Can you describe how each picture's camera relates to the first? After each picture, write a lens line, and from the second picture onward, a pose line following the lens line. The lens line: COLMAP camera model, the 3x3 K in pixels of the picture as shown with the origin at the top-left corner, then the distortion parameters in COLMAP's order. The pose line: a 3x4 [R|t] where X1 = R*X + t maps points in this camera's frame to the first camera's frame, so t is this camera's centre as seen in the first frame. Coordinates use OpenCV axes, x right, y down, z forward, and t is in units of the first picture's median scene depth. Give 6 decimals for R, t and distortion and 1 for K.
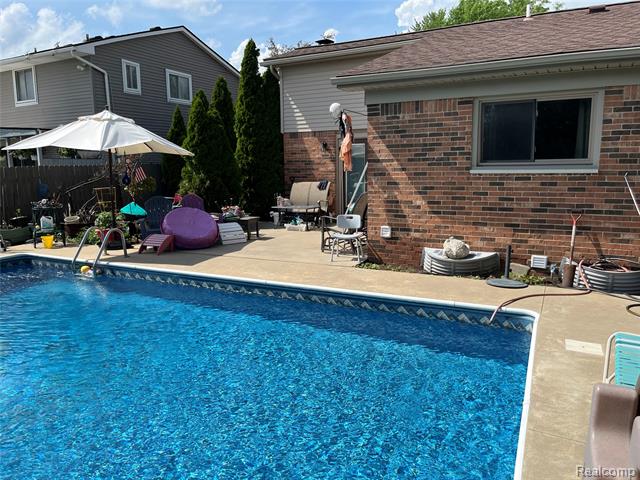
lens RADIAL K [[475.9, 0, 320.3], [0, 475.9, 241.4], [0, 0, 1]] dist [0.004198, -0.002194]
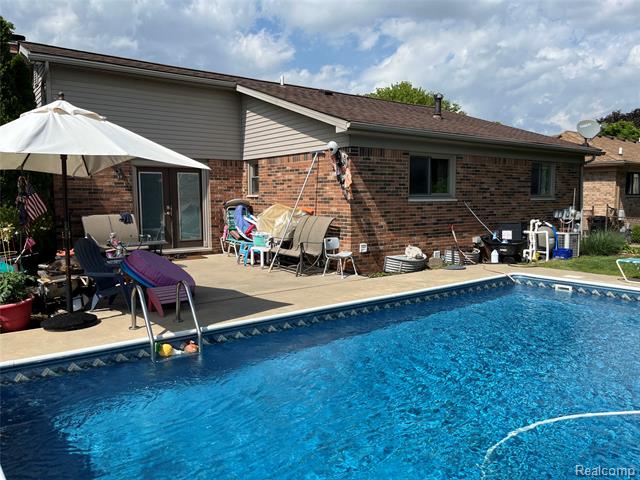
lens RADIAL K [[475.9, 0, 321.1], [0, 475.9, 239.3], [0, 0, 1]] dist [0.004198, -0.002194]
pose [[0.442370, -0.070727, 0.894039, -1.084140], [0.136111, 0.990632, 0.011021, -0.076350], [-0.886444, 0.116813, 0.447853, 0.566521]]
